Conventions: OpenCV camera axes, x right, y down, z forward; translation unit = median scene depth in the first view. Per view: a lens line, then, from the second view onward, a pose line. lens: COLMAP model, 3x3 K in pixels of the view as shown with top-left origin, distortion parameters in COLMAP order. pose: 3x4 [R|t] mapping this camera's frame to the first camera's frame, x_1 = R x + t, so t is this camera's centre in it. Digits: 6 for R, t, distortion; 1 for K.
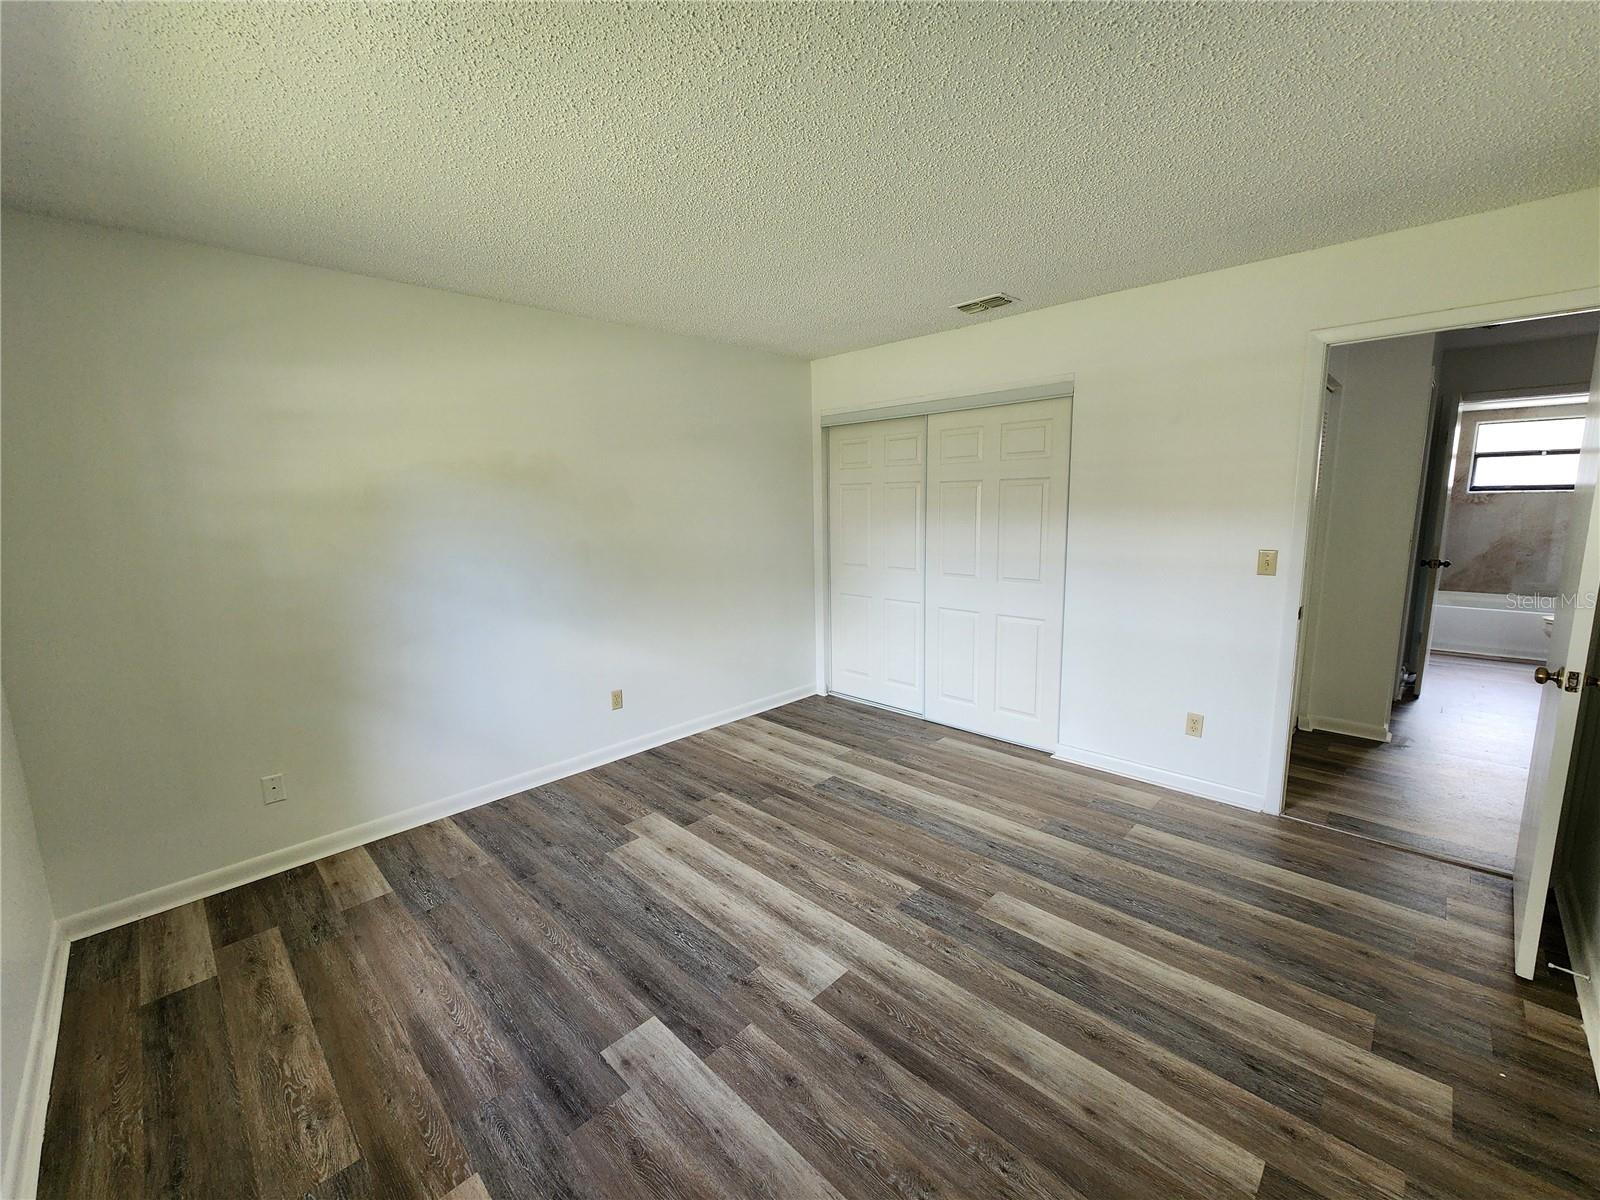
lens RADIAL K [[653.4, 0, 787.7], [0, 653.4, 601.1], [0, 0, 1]] dist [0.001449, 0.000561]
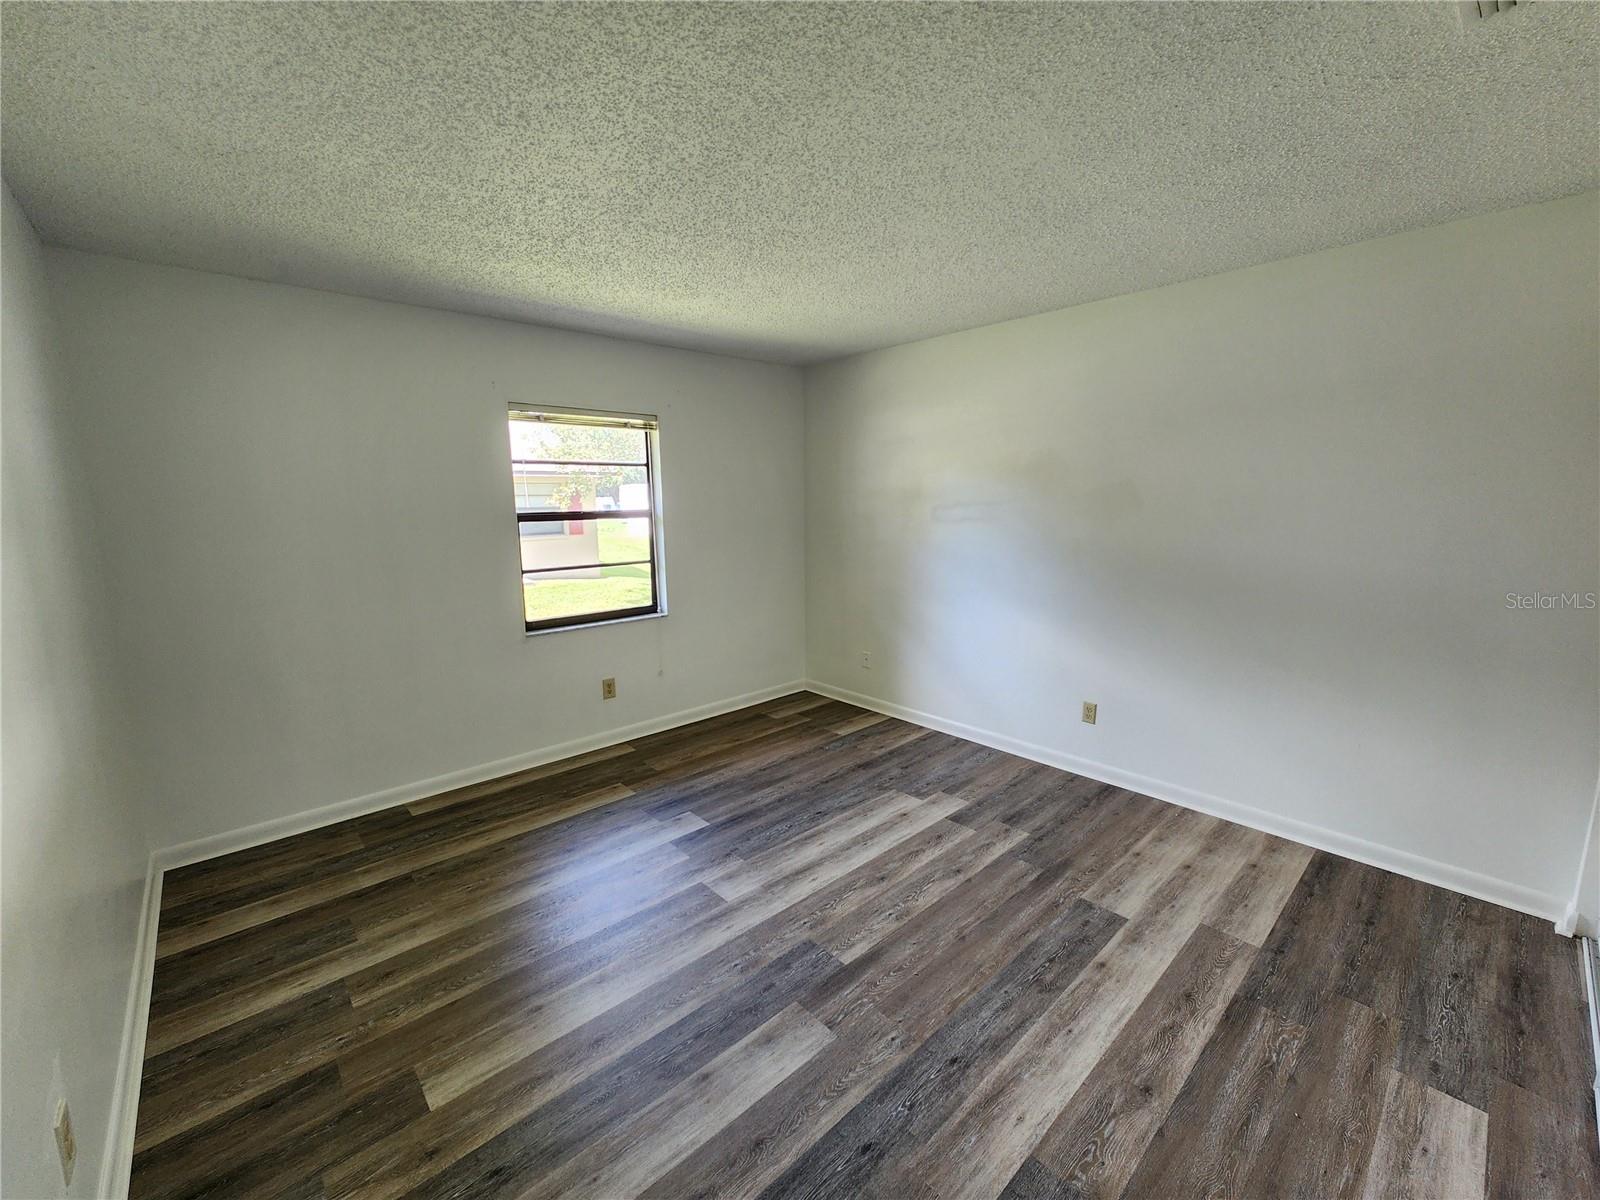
lens RADIAL K [[653.4, 0, 787.7], [0, 653.4, 601.1], [0, 0, 1]] dist [0.001449, 0.000561]
pose [[-0.054079, 0.182399, -0.981736, 0.880925], [-0.146414, 0.971100, 0.188488, -0.156266], [0.987744, 0.153933, -0.025810, 0.806086]]
